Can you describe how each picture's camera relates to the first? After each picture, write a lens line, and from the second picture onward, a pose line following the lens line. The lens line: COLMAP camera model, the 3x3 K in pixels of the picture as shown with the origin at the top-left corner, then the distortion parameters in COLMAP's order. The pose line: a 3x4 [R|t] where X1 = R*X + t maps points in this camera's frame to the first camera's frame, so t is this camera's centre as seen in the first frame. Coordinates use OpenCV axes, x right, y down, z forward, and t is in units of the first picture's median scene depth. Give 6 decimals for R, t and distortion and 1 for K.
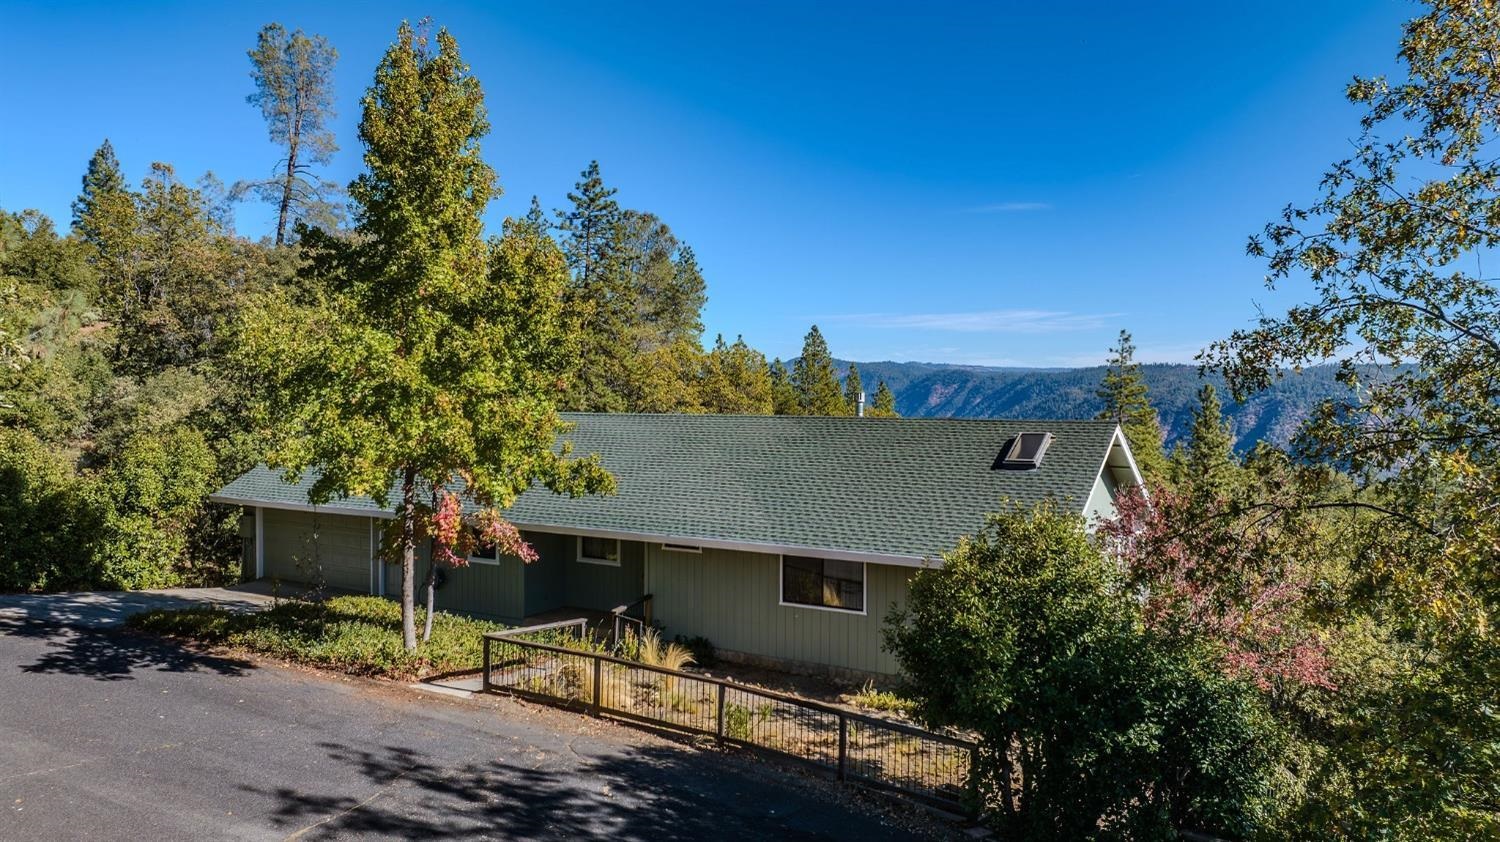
lens RADIAL K [[1054.6, 0, 751.2], [0, 1054.6, 428.5], [0, 0, 1]] dist [-0.024584, 0.017641]
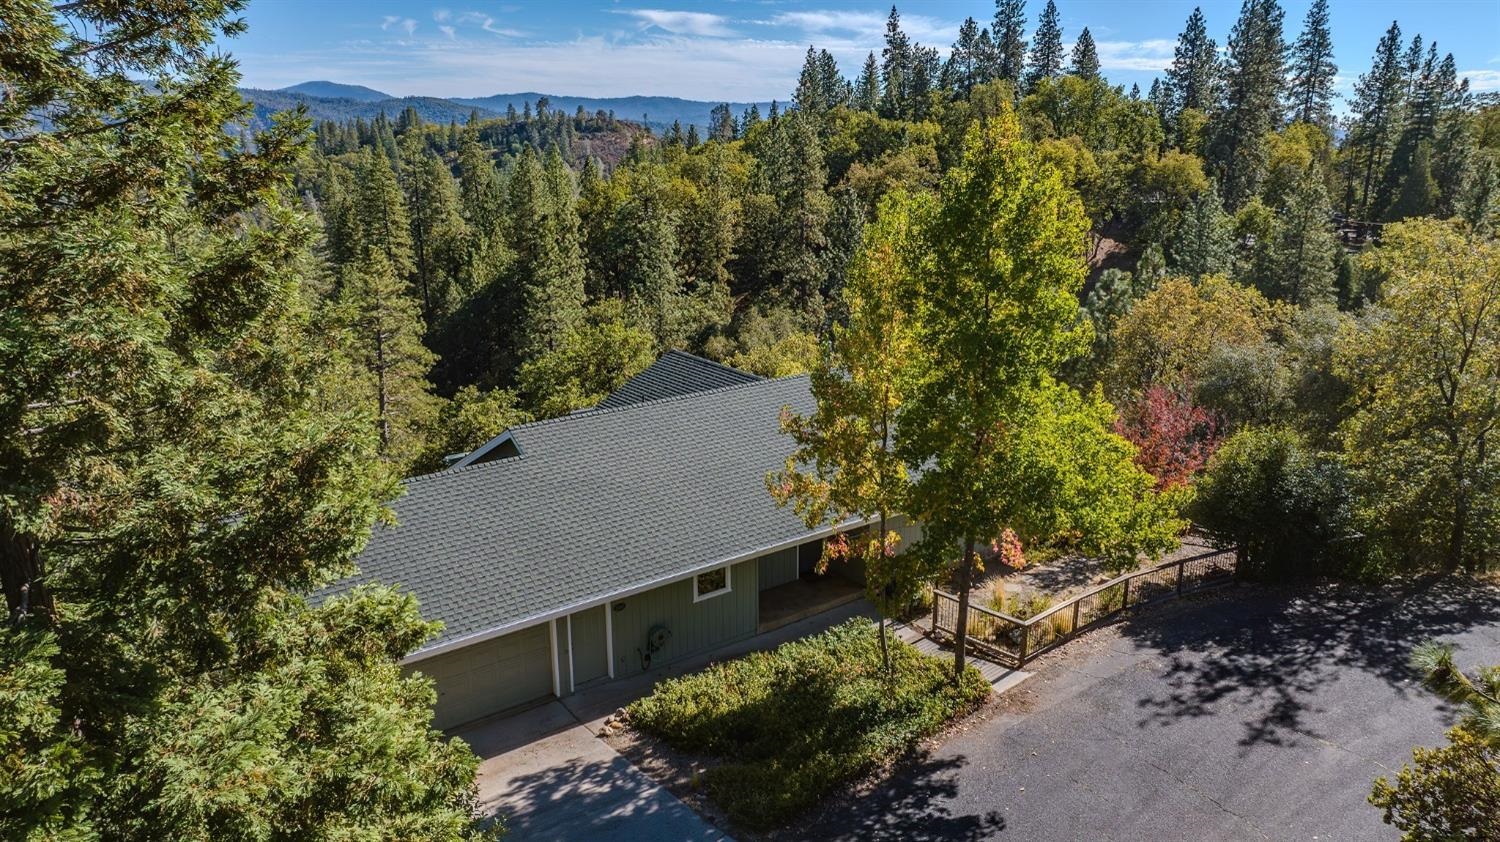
lens RADIAL K [[1054.6, 0, 757.5], [0, 1054.6, 426.9], [0, 0, 1]] dist [-0.024584, 0.017641]
pose [[0.406110, -0.272883, 0.872129, -1.549977], [0.041717, 0.958914, 0.280612, -0.438978], [-0.912871, -0.077576, 0.400809, 0.859801]]
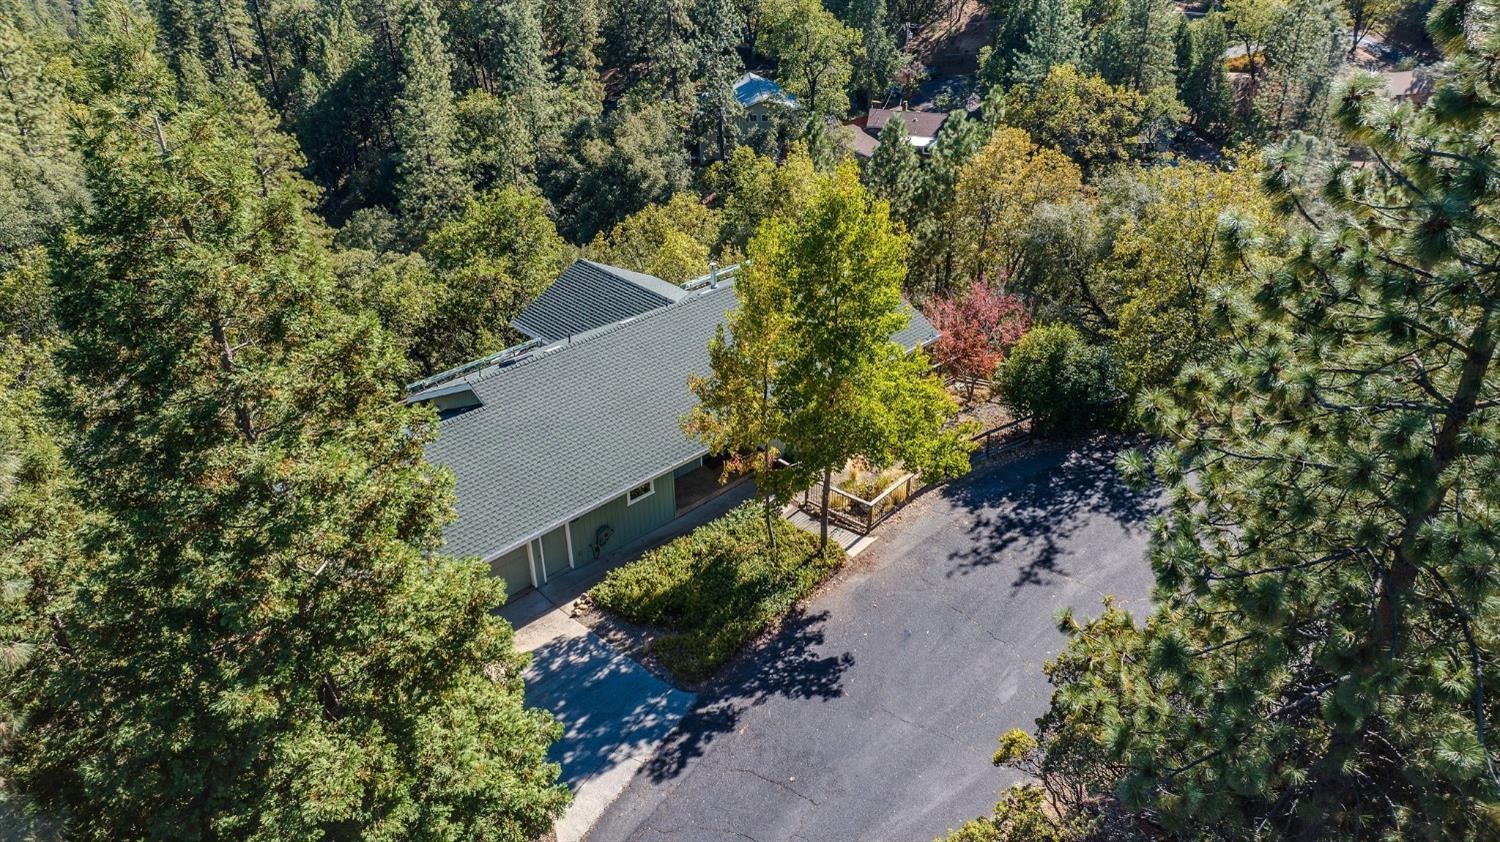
lens RADIAL K [[1054.6, 0, 755.3], [0, 1054.6, 420.2], [0, 0, 1]] dist [-0.024584, 0.017641]
pose [[0.289095, -0.492839, 0.820691, -1.827207], [0.049380, 0.863833, 0.501352, -0.888851], [-0.956026, -0.104413, 0.274066, 0.765268]]
